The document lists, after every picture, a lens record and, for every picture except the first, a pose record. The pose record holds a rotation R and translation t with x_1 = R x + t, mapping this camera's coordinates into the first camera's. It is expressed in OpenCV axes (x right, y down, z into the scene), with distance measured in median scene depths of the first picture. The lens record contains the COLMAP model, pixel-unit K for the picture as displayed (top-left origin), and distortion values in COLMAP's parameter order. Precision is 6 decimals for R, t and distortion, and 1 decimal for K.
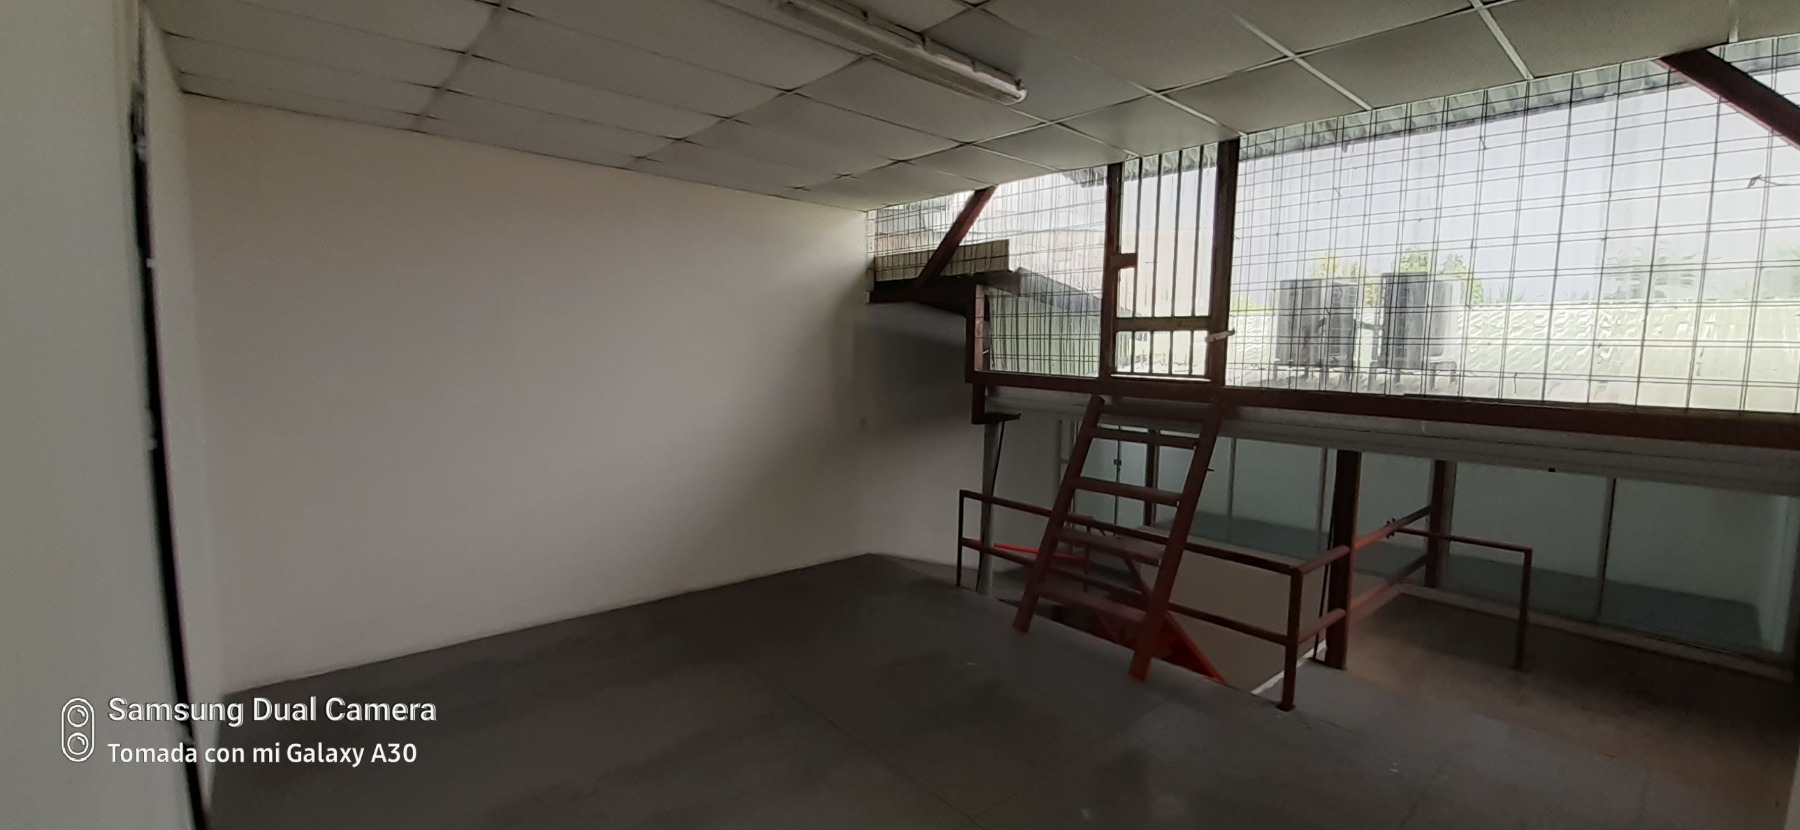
lens RADIAL K [[720.8, 0, 900.0], [0, 720.8, 415.0], [0, 0, 1]] dist [0.000677, 0.000081]
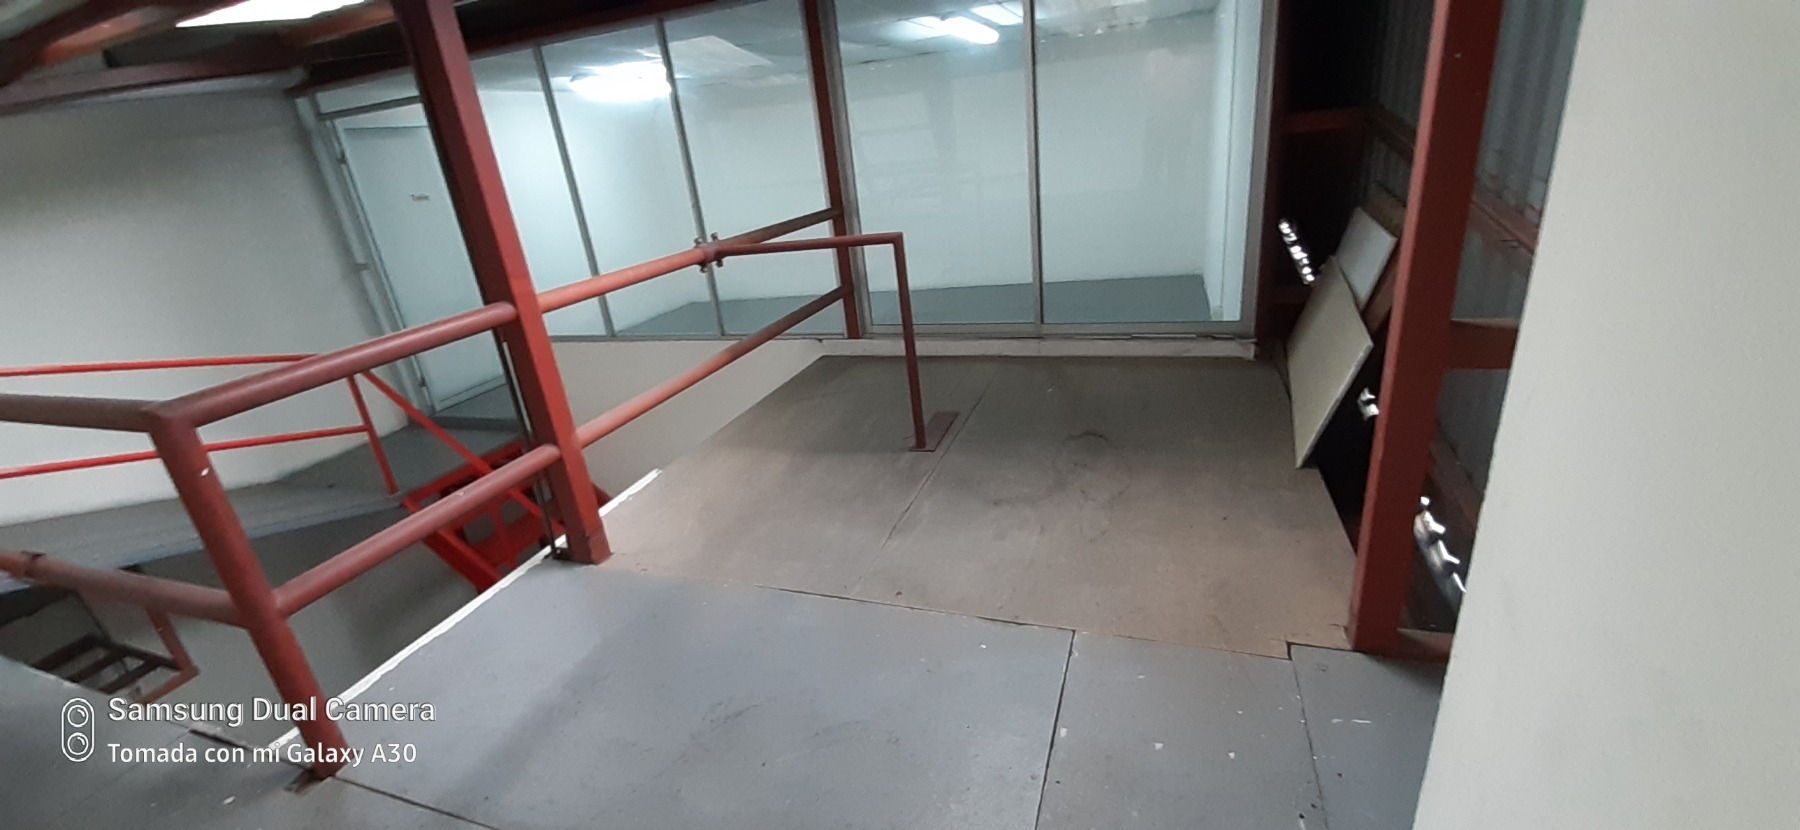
lens RADIAL K [[690.0, 0, 900.0], [0, 690.0, 415.0], [0, 0, 1]] dist [-0.000189, -0.000006]
pose [[0.865440, -0.268094, 0.423248, 0.582275], [0.159080, 0.948113, 0.275273, 0.167675], [-0.475086, -0.170902, 0.863183, 0.521573]]
